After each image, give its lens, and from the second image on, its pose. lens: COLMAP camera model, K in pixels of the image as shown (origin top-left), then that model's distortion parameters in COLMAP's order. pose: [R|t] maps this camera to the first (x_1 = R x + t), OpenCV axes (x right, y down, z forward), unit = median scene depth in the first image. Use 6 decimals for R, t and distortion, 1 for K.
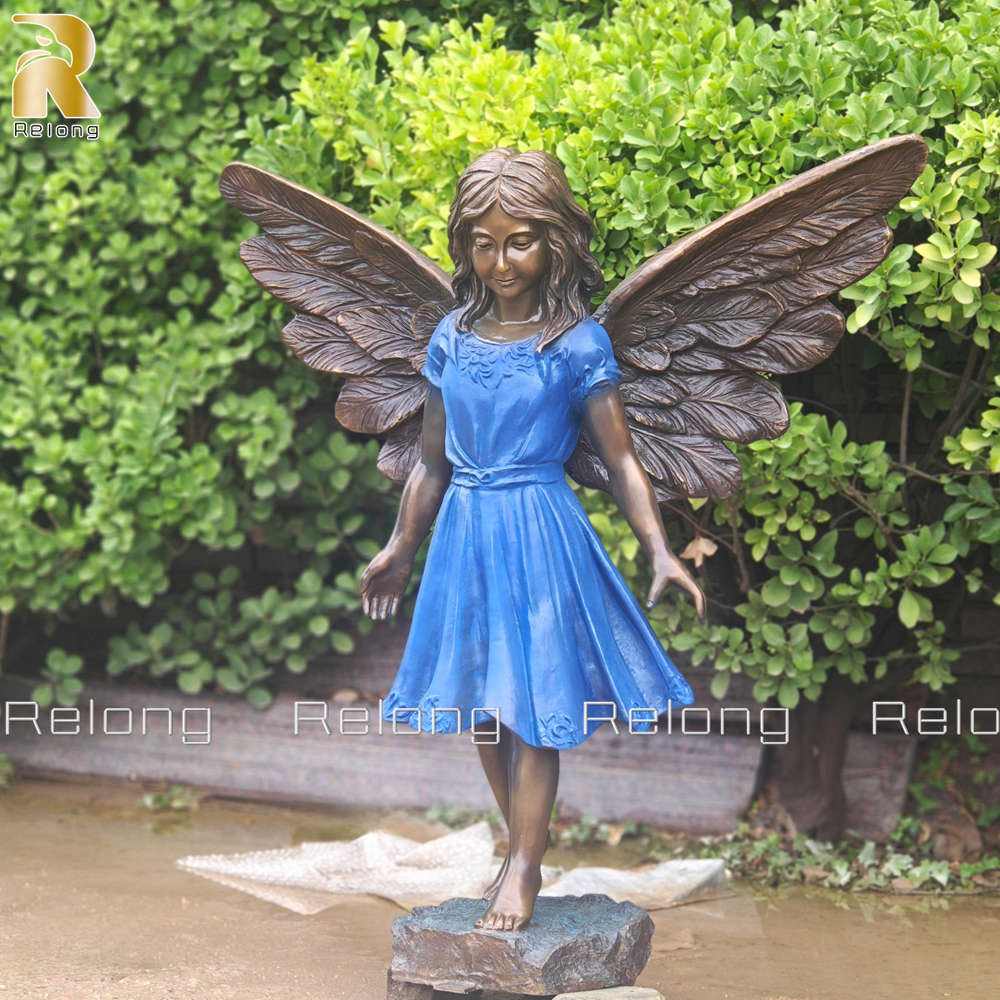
lens RADIAL K [[2343.6, 0, 500.0], [0, 2343.6, 500.0], [0, 0, 1]] dist [0.054313, 0.056385]
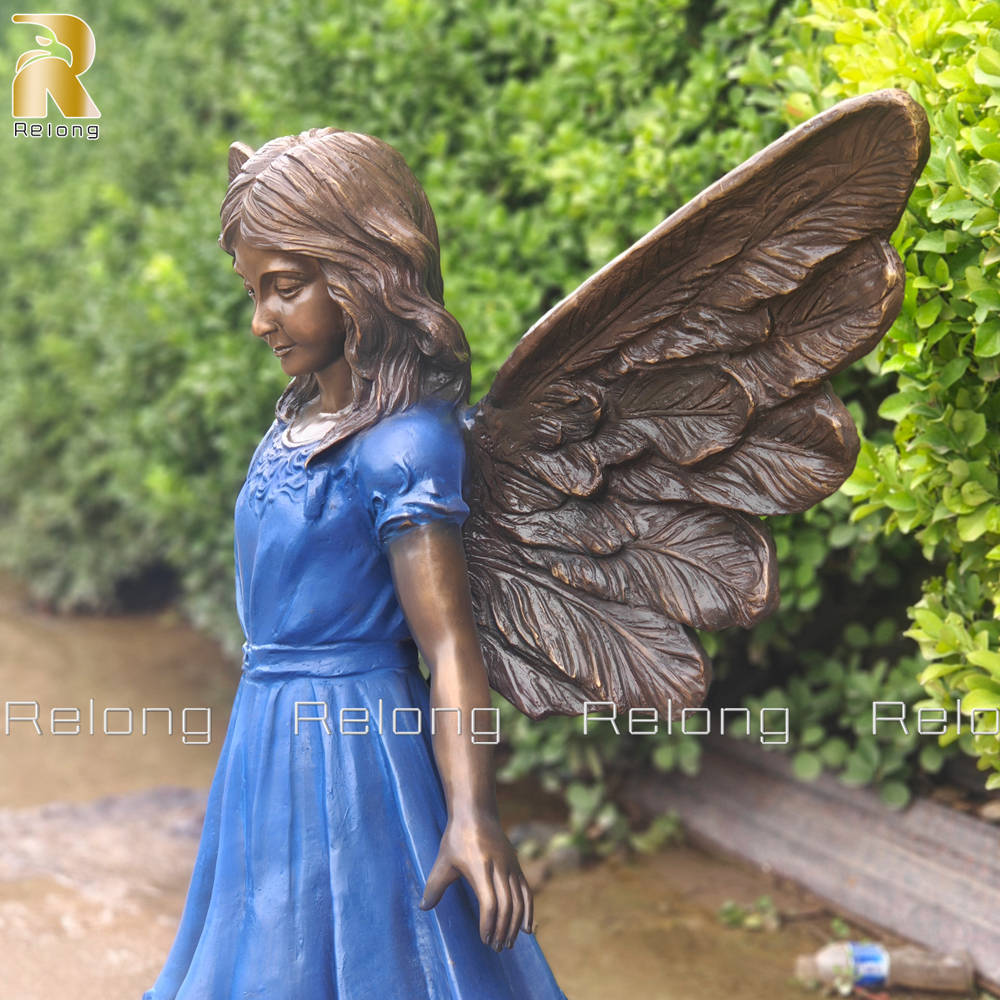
lens RADIAL K [[2343.6, 0, 500.0], [0, 2343.6, 500.0], [0, 0, 1]] dist [0.054313, 0.056385]
pose [[0.826585, 0.063300, -0.559241, 0.387108], [-0.042220, 0.997829, 0.050540, -0.083999], [0.561226, -0.018164, 0.827463, 0.498506]]
